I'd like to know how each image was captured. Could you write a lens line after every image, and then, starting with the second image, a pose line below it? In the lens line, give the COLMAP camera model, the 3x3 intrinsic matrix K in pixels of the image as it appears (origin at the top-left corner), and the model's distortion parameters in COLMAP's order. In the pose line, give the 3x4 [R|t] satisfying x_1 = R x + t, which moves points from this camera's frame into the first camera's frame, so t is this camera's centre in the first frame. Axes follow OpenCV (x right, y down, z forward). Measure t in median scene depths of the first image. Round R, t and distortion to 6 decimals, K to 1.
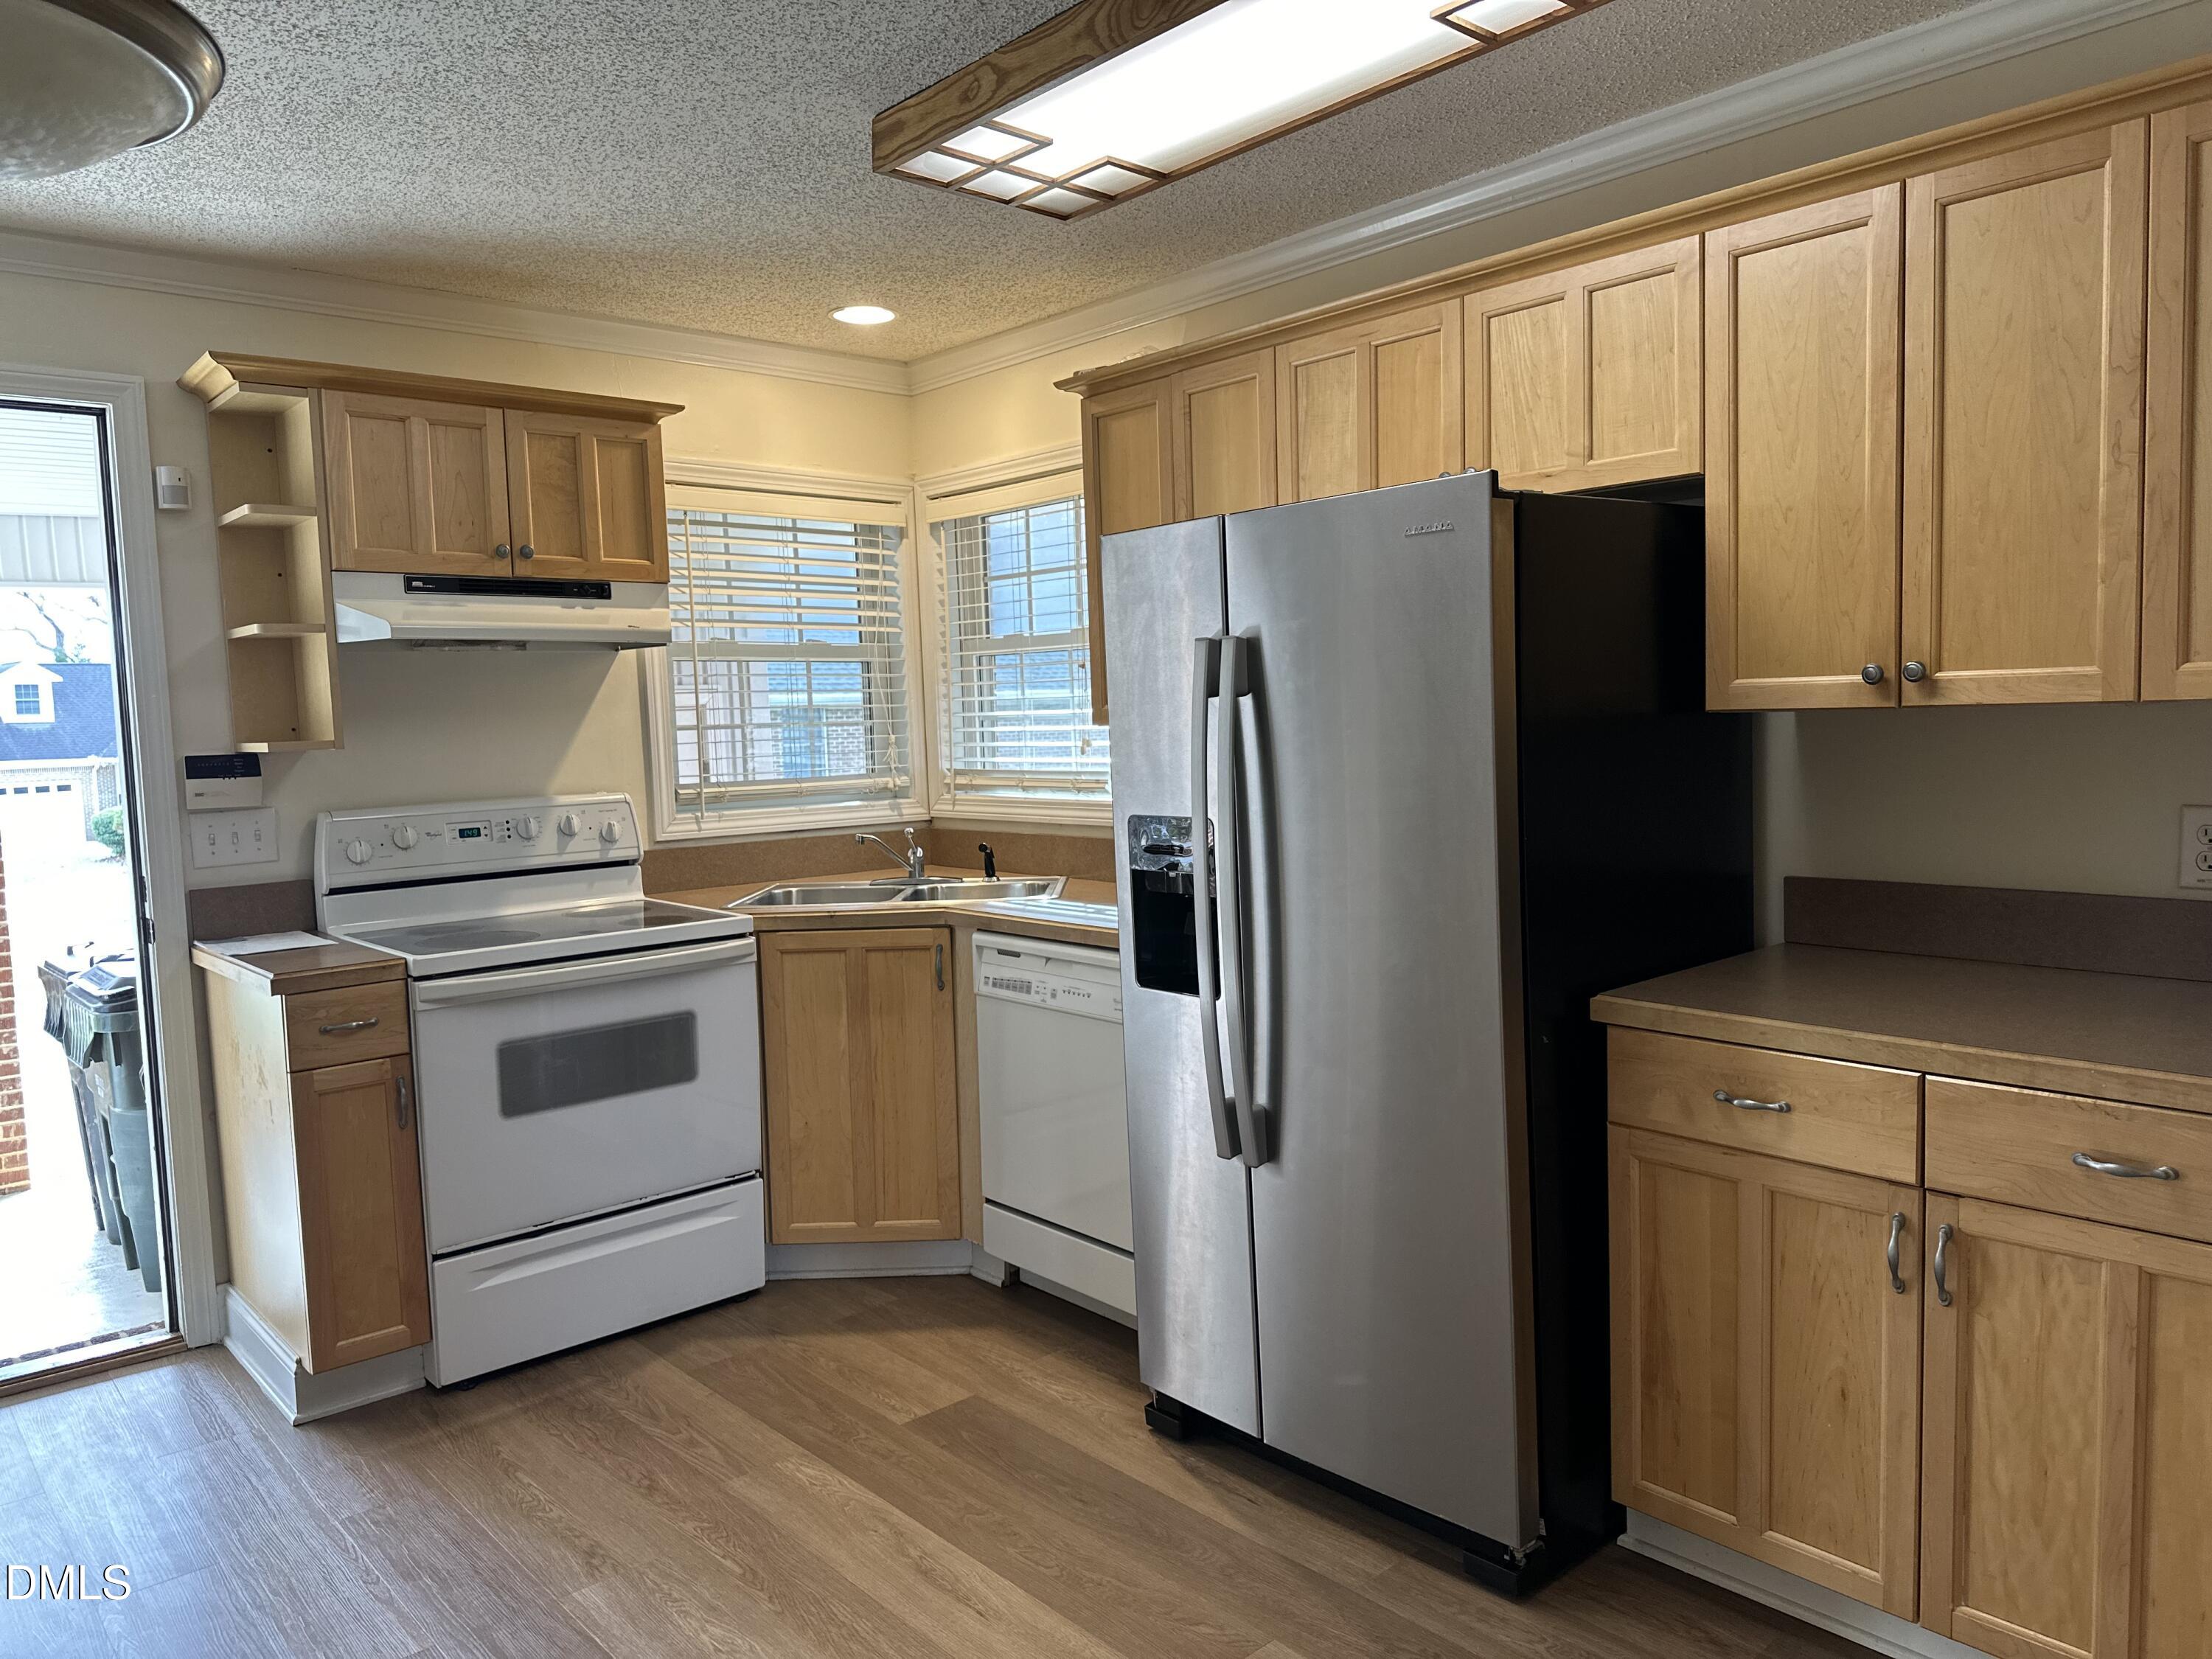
lens RADIAL K [[1561.1, 0, 1144.6], [0, 1561.1, 835.2], [0, 0, 1]] dist [0.042888, -0.046757]
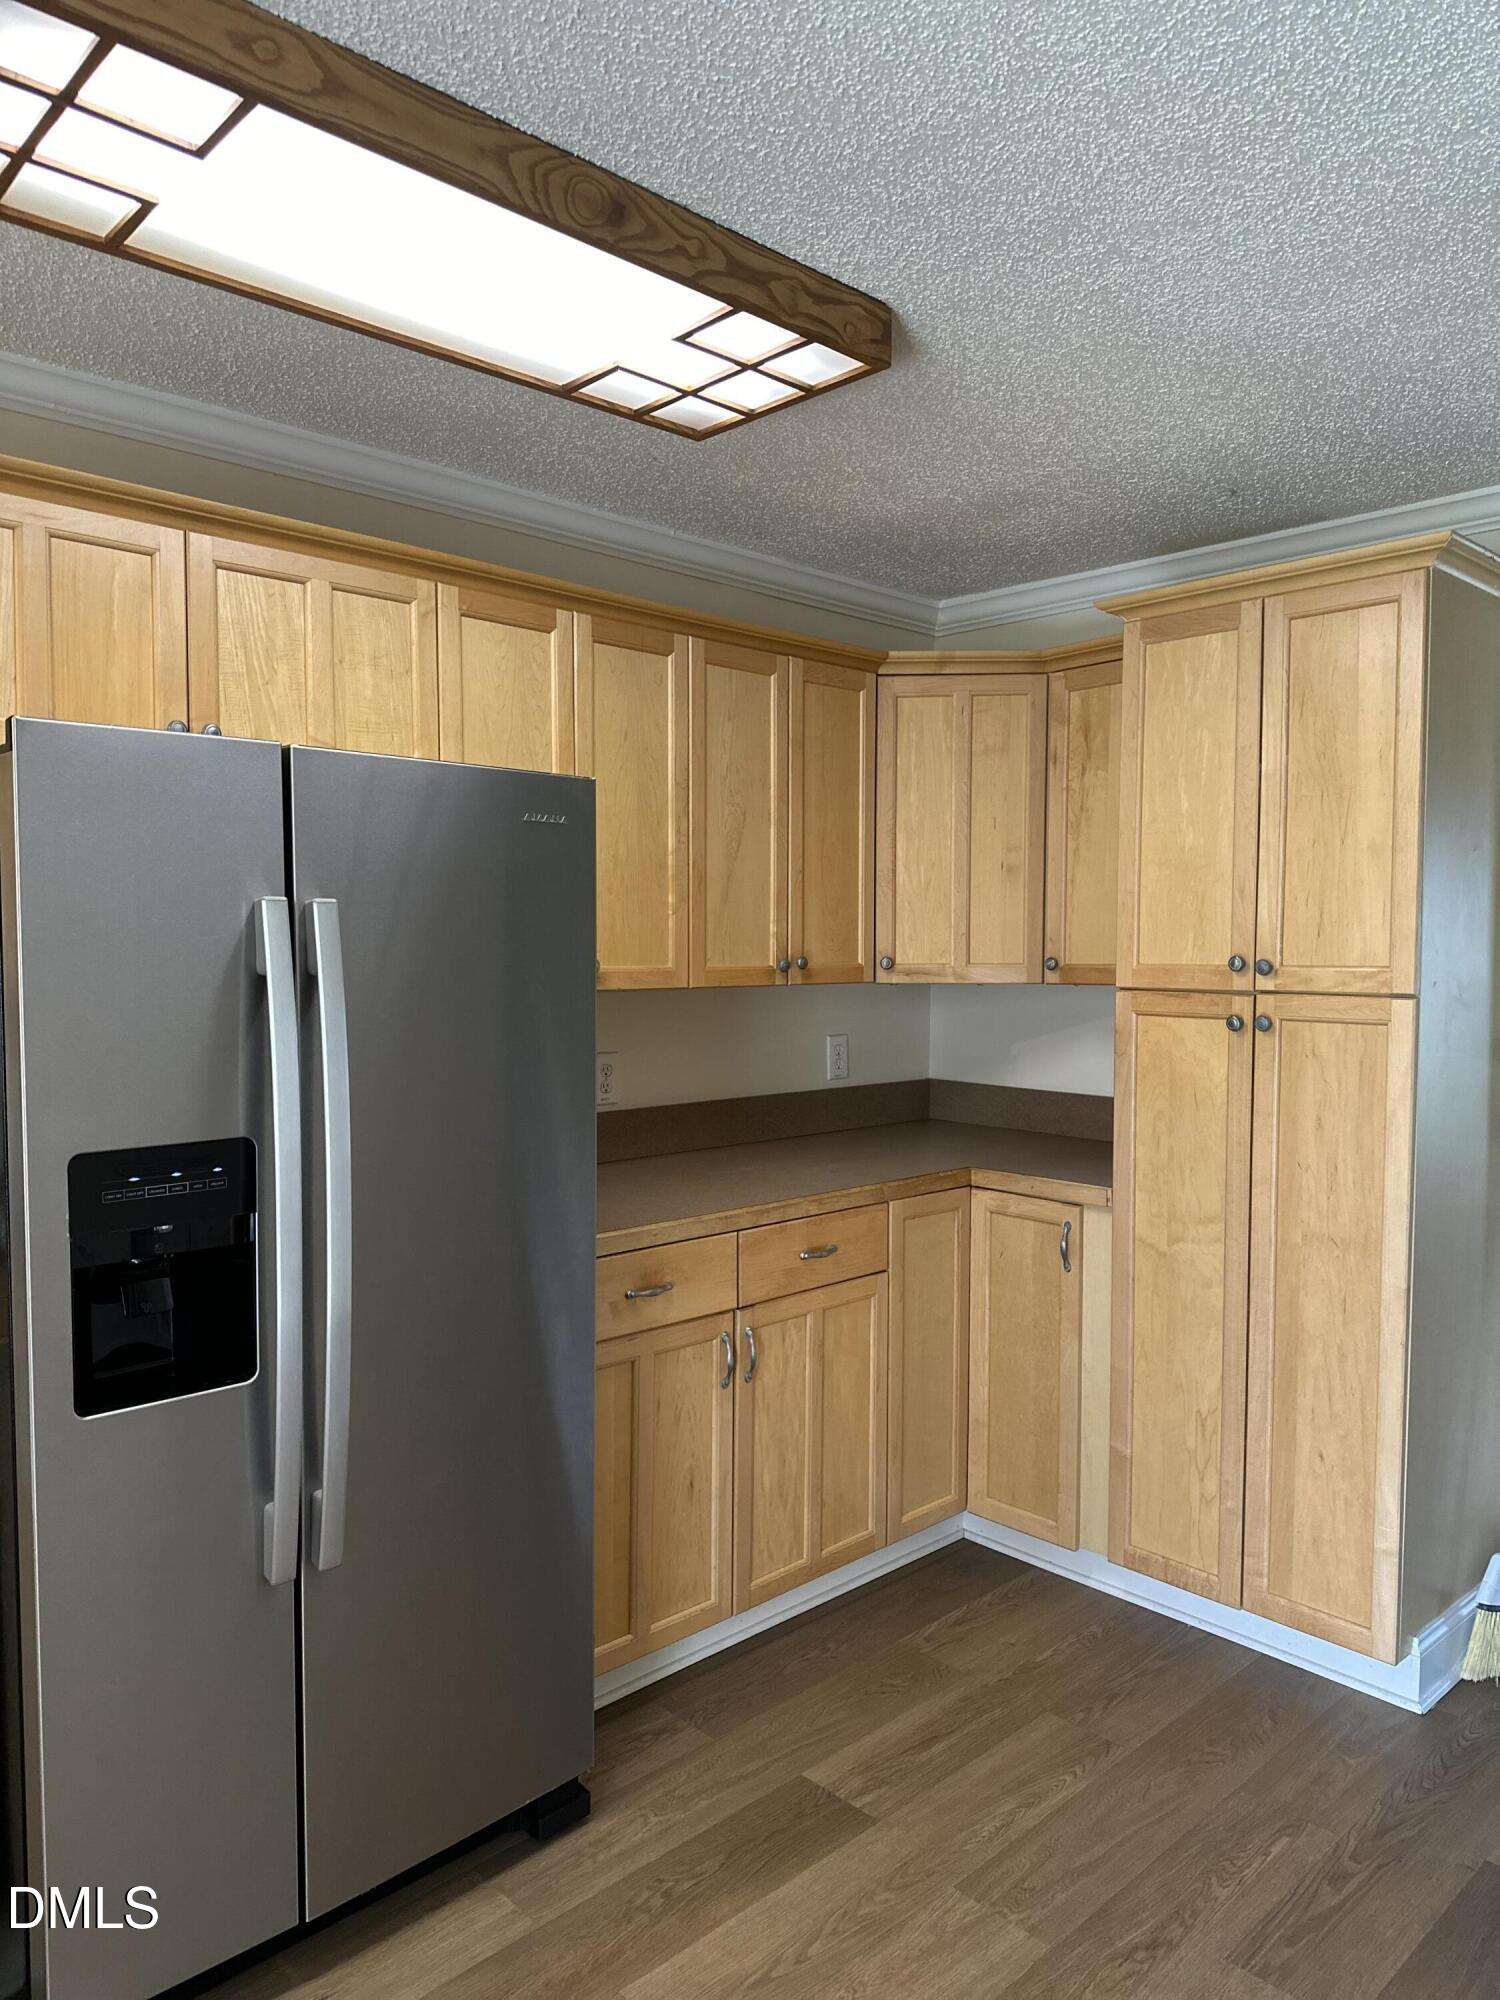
lens RADIAL K [[1411.5, 0, 748.0], [0, 1411.5, 1008.8], [0, 0, 1]] dist [0.042888, -0.046757]
pose [[-0.030167, -0.004568, 0.999534, -0.519475], [0.092336, 0.995701, 0.007338, -0.042029], [-0.995271, 0.092514, -0.029615, 0.617474]]
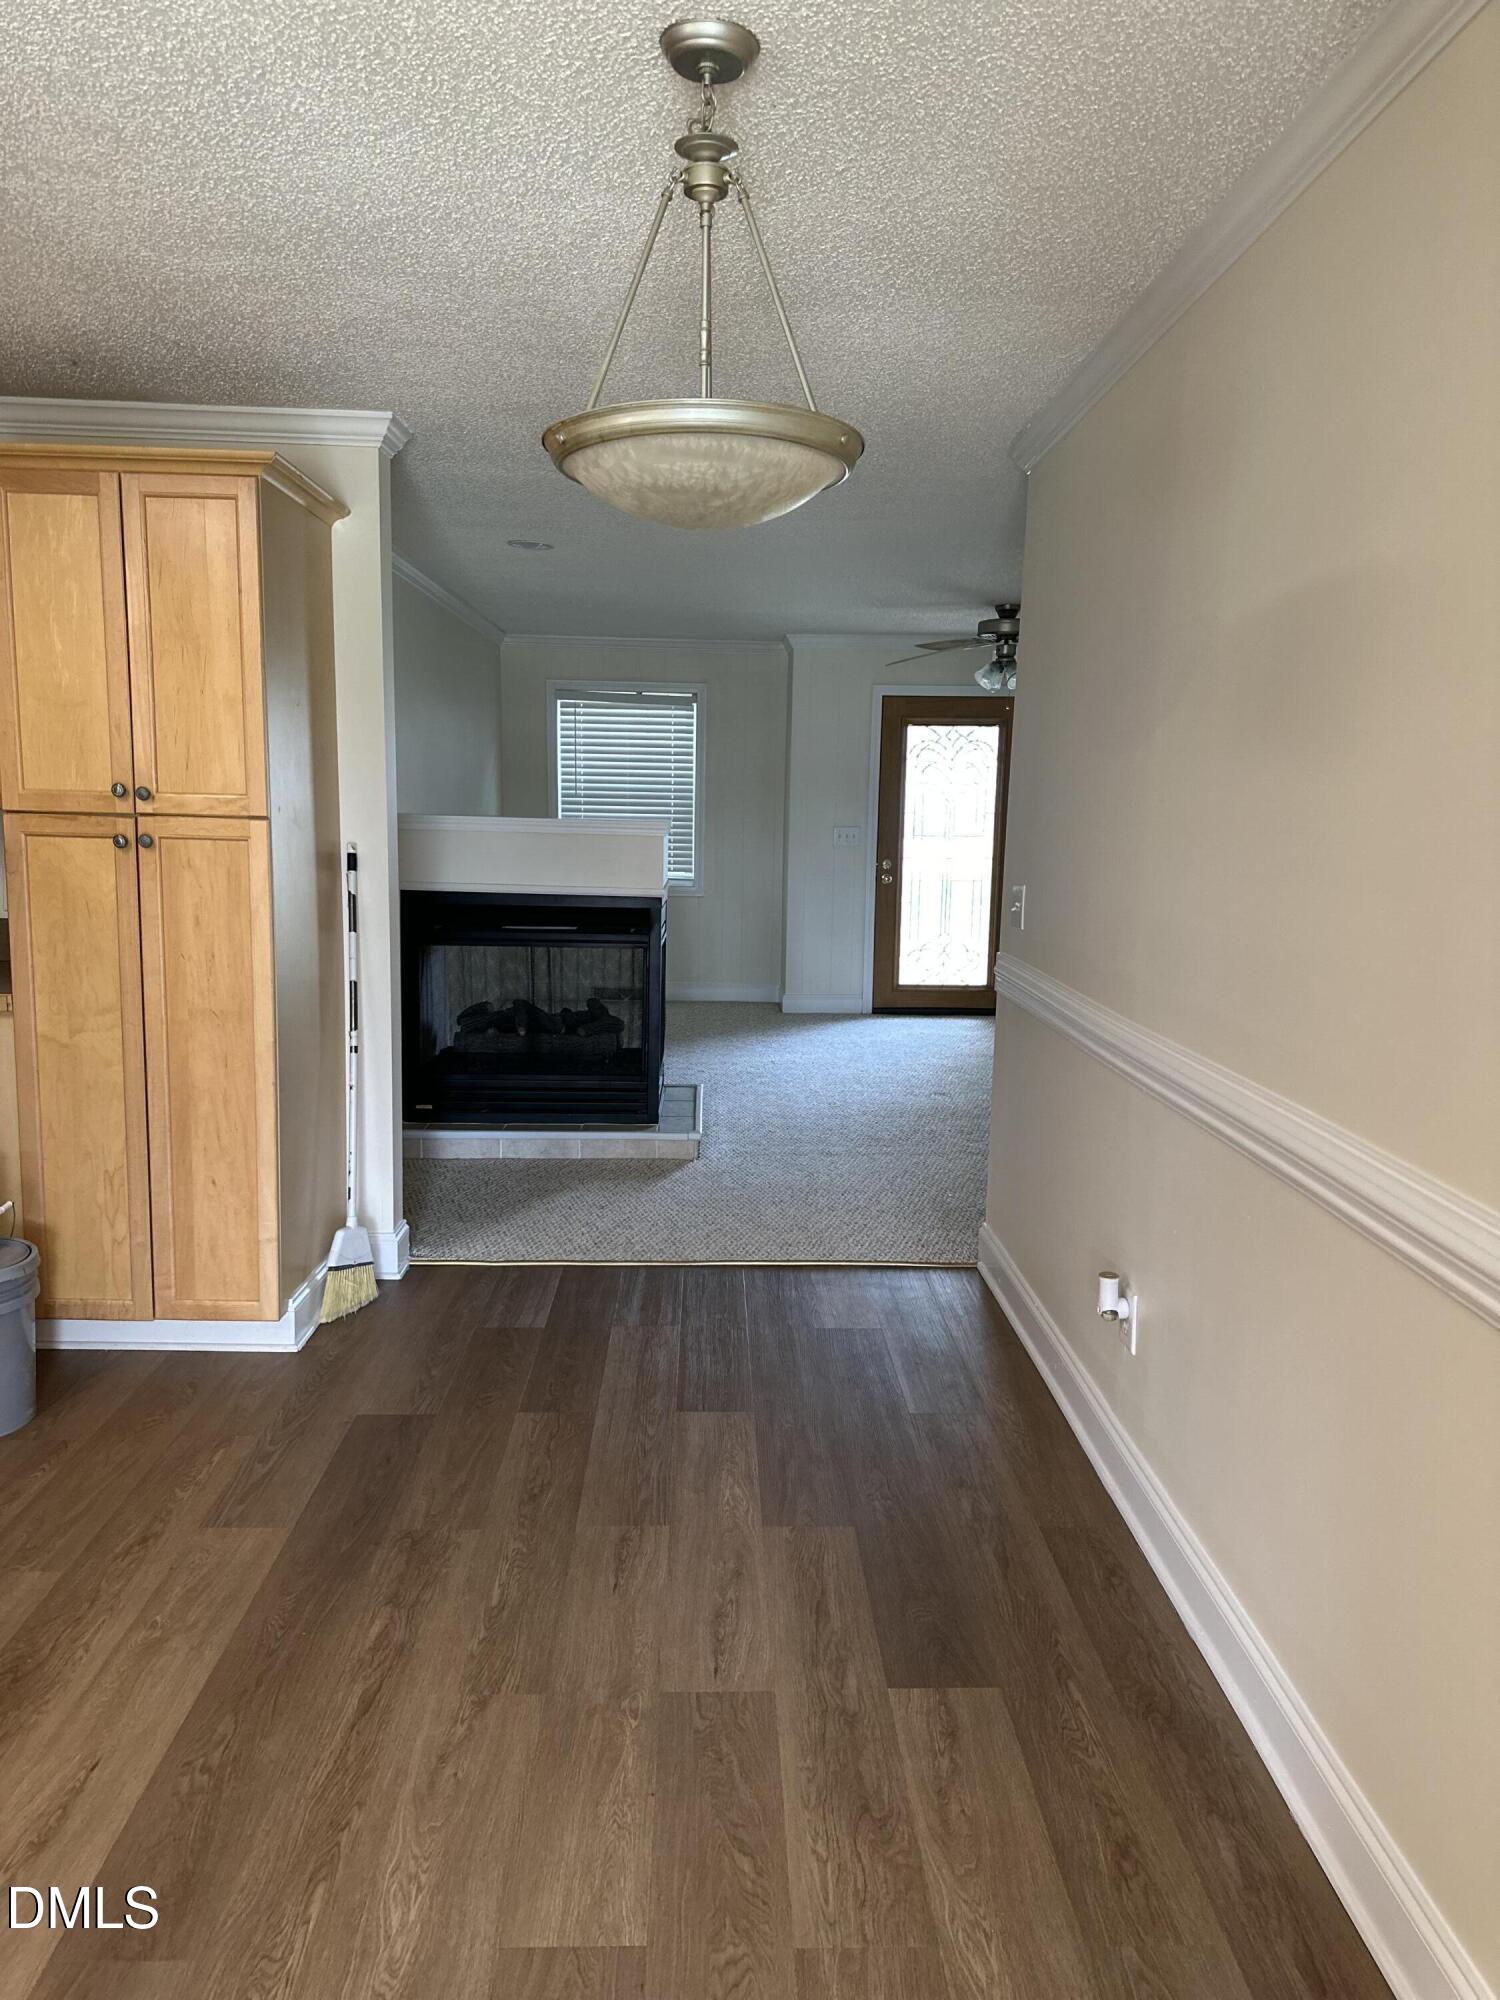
lens RADIAL K [[1411.5, 0, 763.8], [0, 1411.5, 991.1], [0, 0, 1]] dist [0.042888, -0.046757]
pose [[-0.764587, -0.063921, 0.641343, -0.659832], [0.070144, 0.980907, 0.181387, -0.046146], [-0.640693, 0.183673, -0.745505, 0.762059]]
